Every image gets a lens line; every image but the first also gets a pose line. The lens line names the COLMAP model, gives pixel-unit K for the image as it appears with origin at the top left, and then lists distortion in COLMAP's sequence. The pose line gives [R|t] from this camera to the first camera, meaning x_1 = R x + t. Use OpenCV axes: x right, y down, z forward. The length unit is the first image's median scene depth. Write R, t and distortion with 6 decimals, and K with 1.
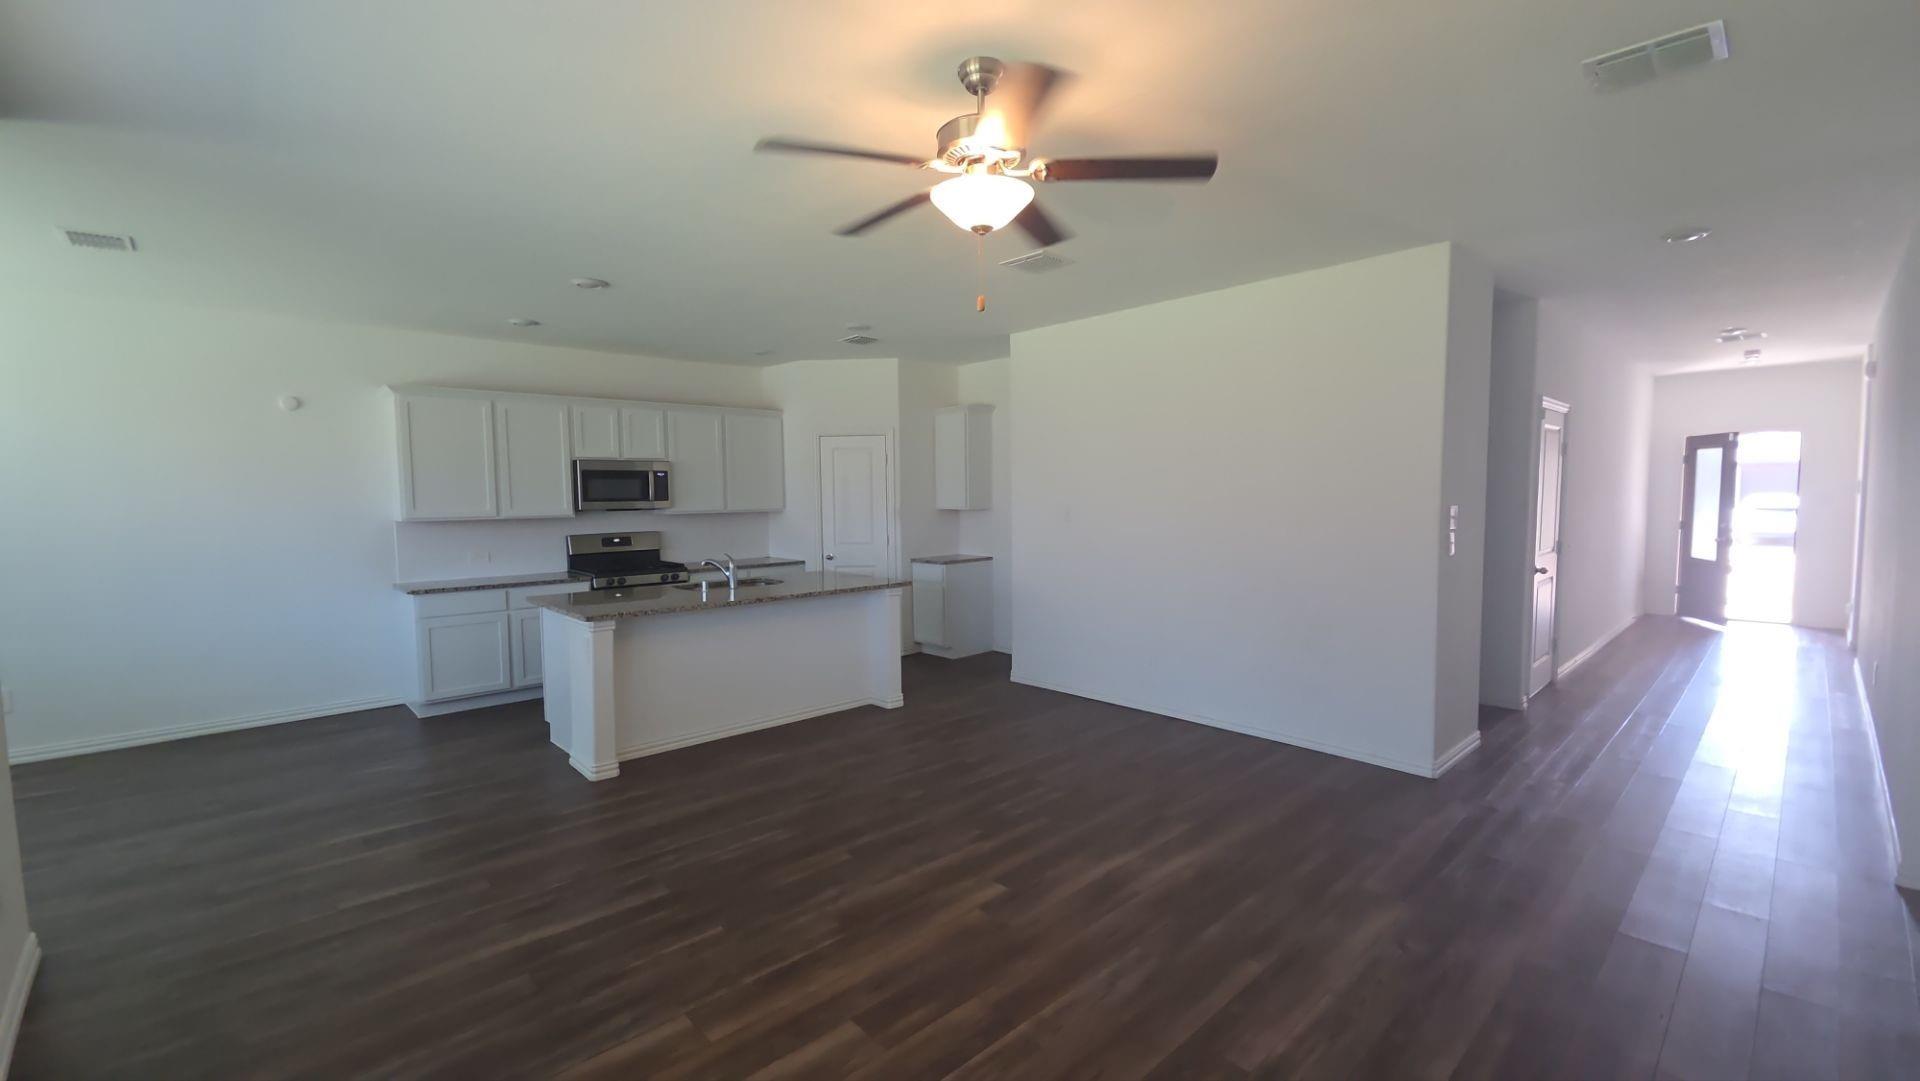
lens RADIAL K [[782.2, 0, 959.4], [0, 782.2, 545.2], [0, 0, 1]] dist [0.016228, -0.010529]
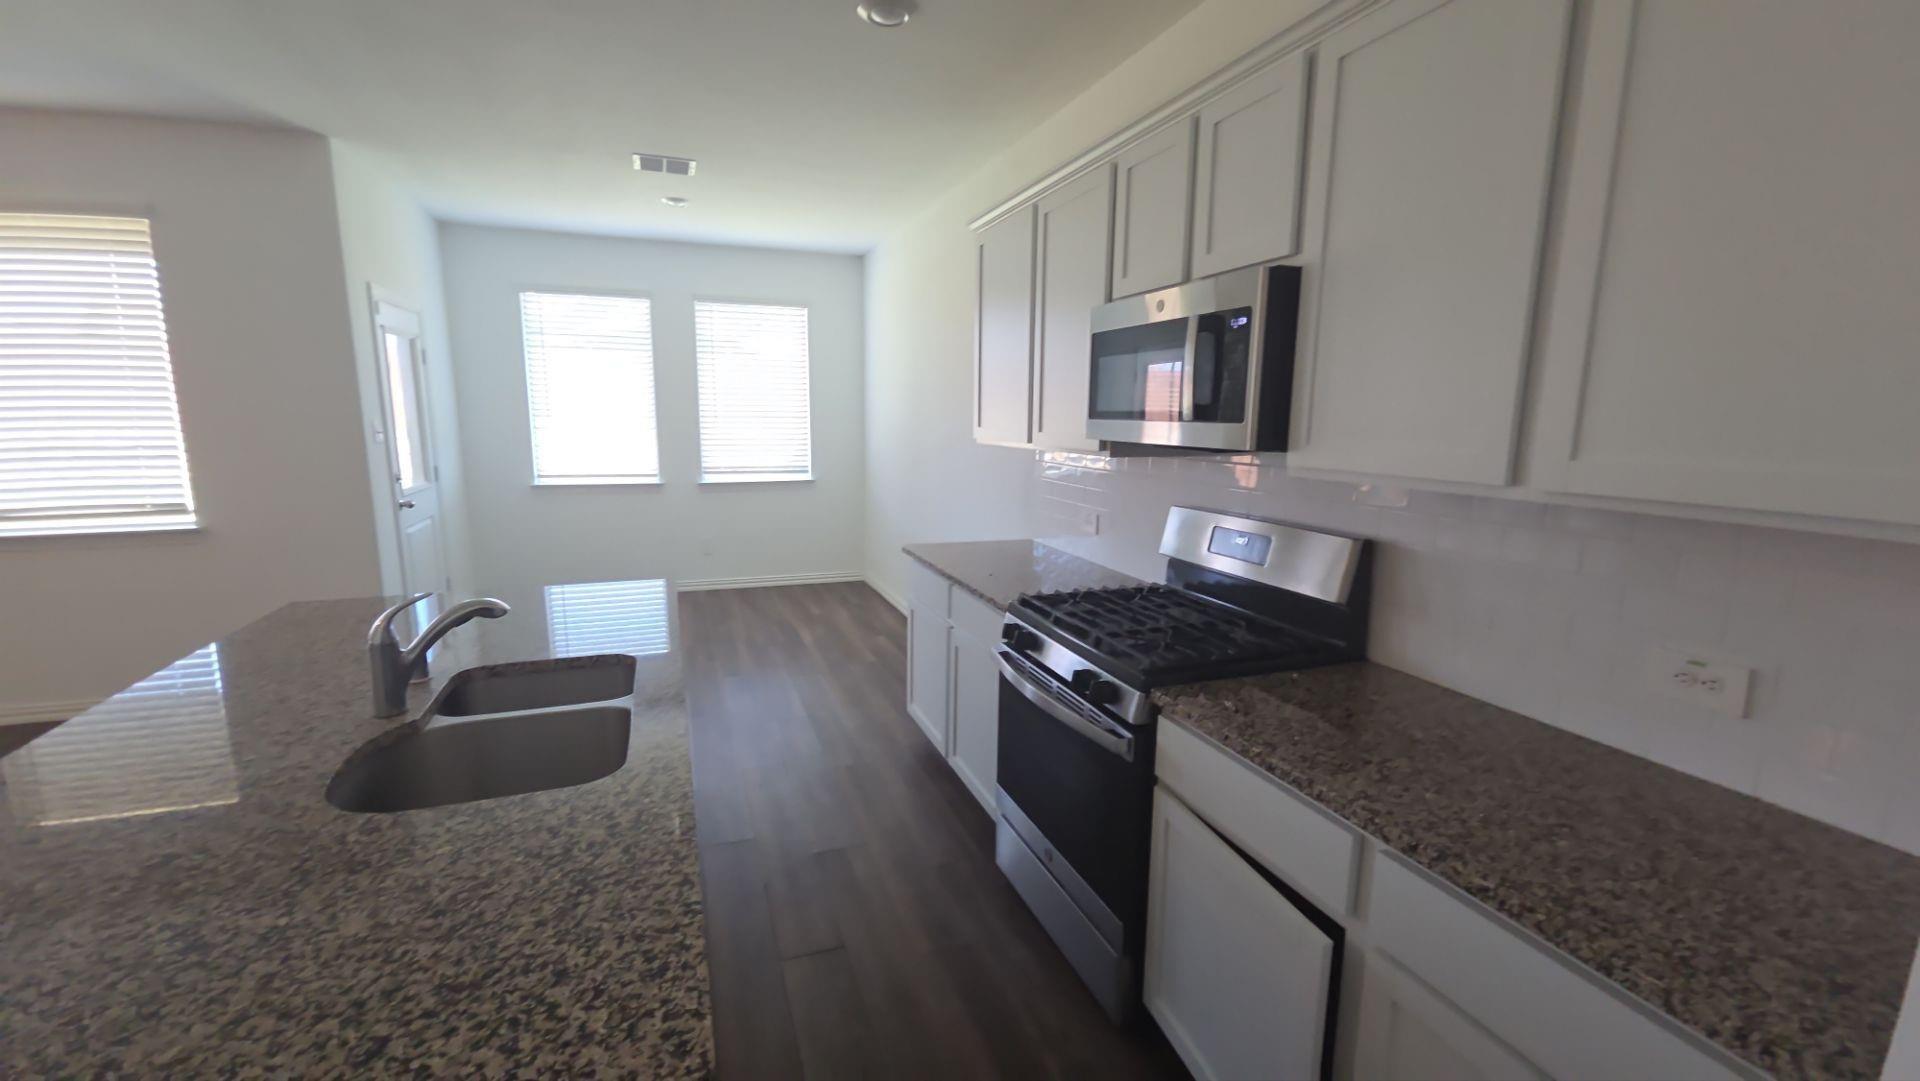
lens RADIAL K [[782.2, 0, 959.4], [0, 782.2, 545.2], [0, 0, 1]] dist [0.016228, -0.010529]
pose [[-0.392555, 0.163267, -0.905121, -0.106182], [-0.066405, 0.976518, 0.204946, -0.068520], [0.917328, 0.140557, -0.372496, 1.090304]]
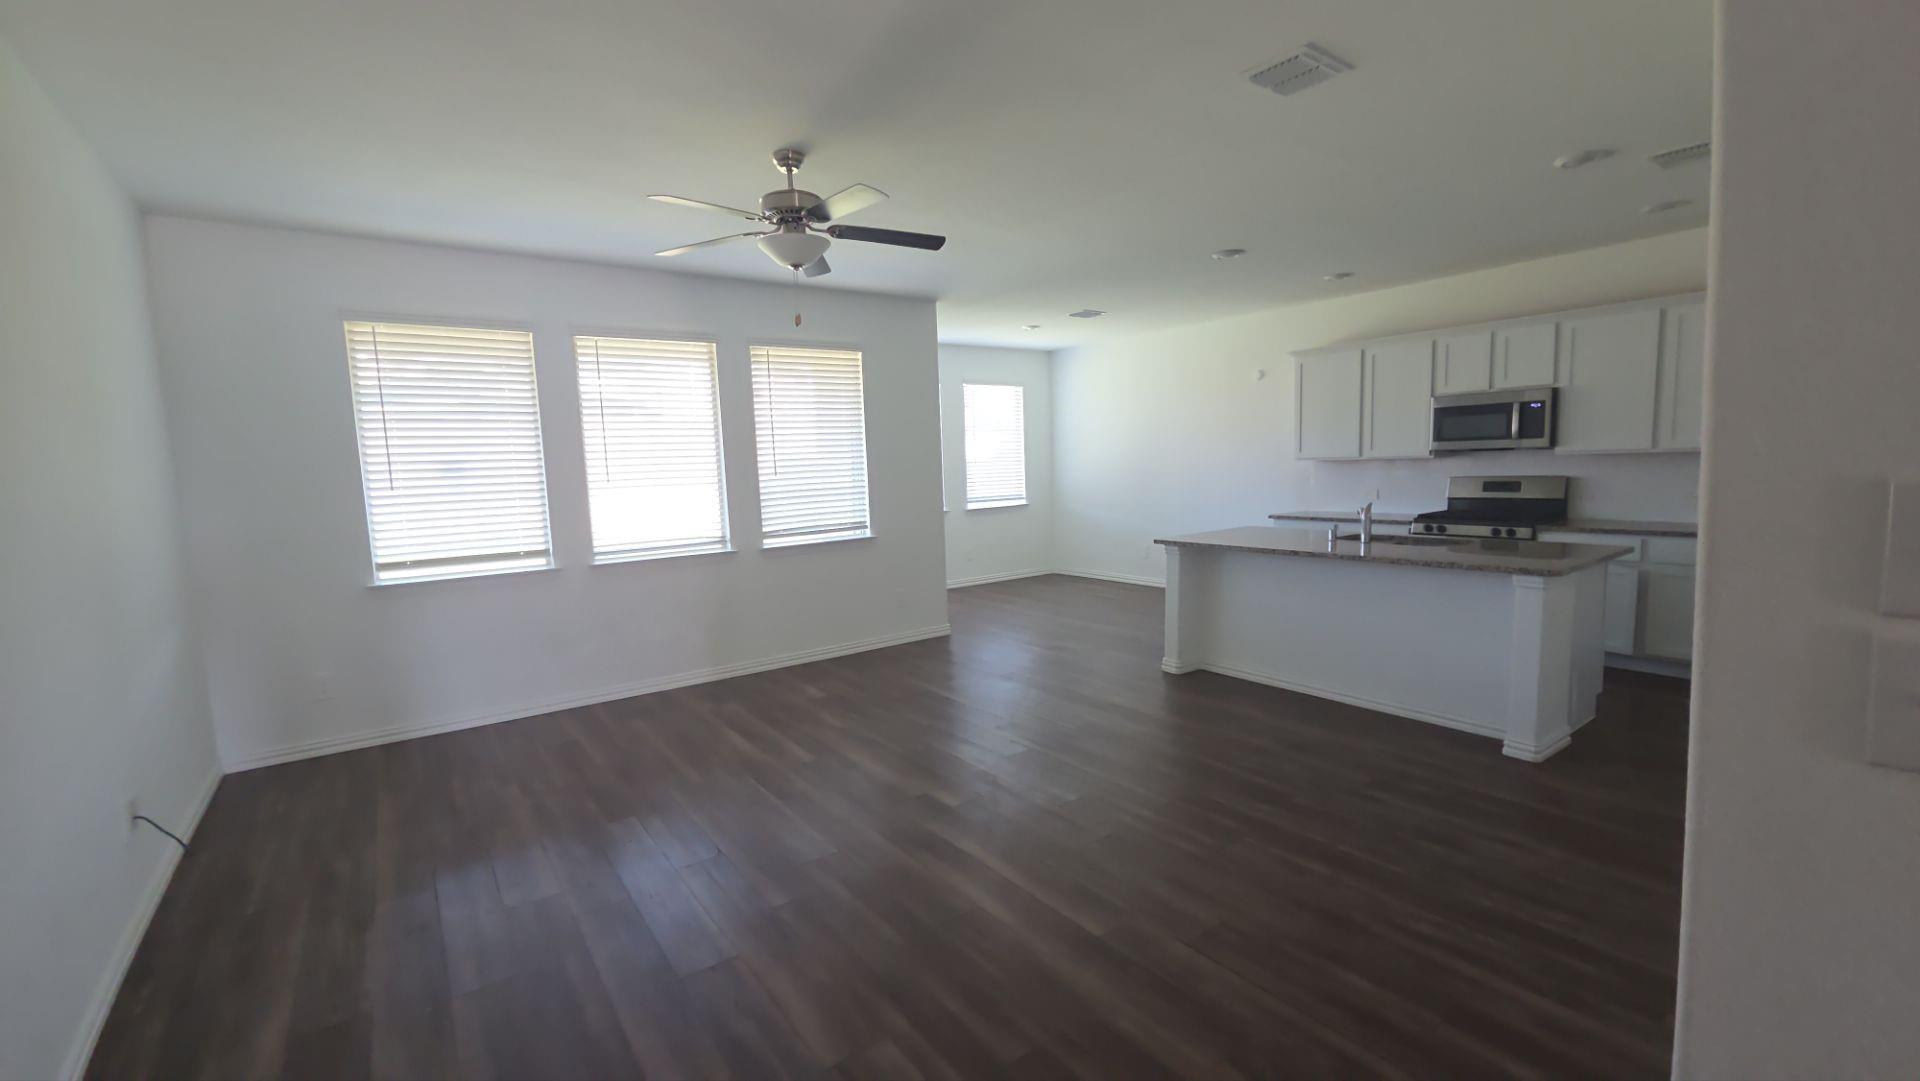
lens RADIAL K [[789.2, 0, 950.7], [0, 789.2, 548.4], [0, 0, 1]] dist [0.013562, -0.000067]
pose [[-0.123971, 0.126675, -0.984167, 0.540378], [-0.028906, 0.990936, 0.131187, -0.035436], [0.991865, 0.044712, -0.119185, 0.536190]]
